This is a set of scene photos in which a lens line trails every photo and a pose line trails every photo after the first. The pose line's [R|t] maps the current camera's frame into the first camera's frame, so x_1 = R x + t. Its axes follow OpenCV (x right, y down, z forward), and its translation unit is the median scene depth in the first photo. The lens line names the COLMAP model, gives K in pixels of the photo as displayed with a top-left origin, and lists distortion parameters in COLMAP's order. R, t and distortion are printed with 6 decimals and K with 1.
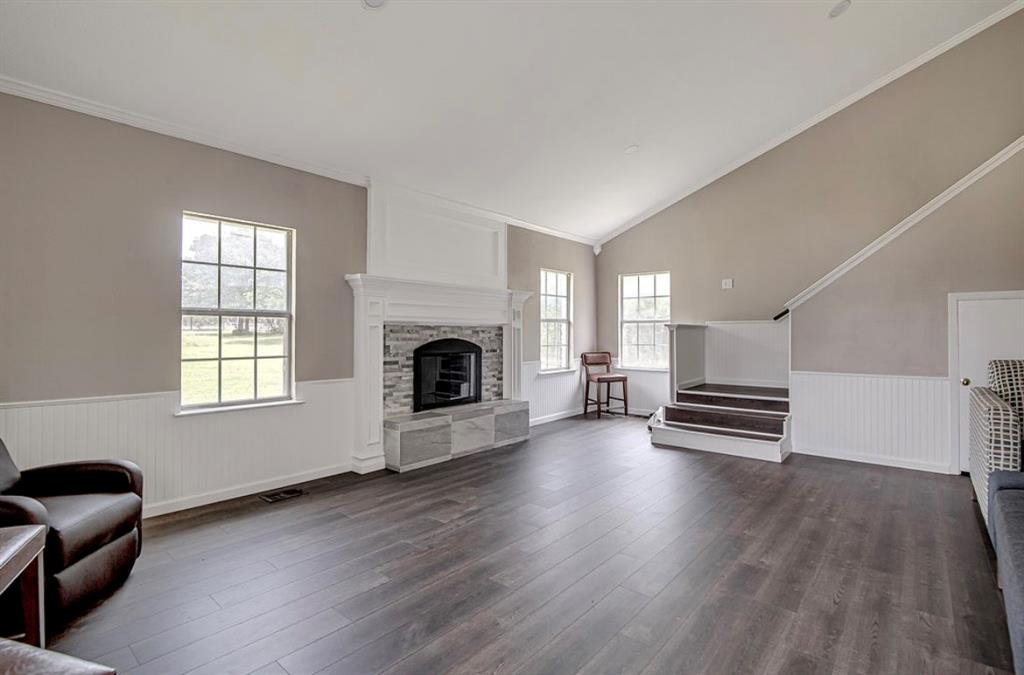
lens RADIAL K [[467.9, 0, 515.4], [0, 467.9, 333.8], [0, 0, 1]] dist [-0.013048, 0.000374]
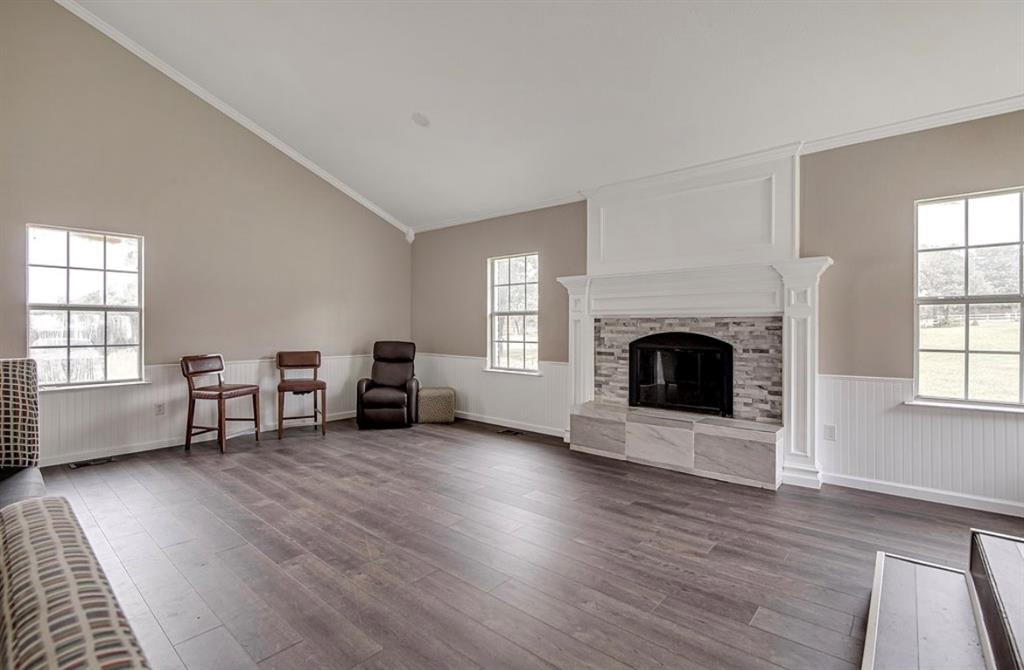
lens RADIAL K [[467.9, 0, 515.9], [0, 467.9, 330.5], [0, 0, 1]] dist [-0.013048, 0.000374]
pose [[0.011307, 0.010833, -0.999877, 0.778715], [0.001648, 0.999940, 0.010852, -0.003131], [0.999935, -0.001770, 0.011288, 0.754112]]
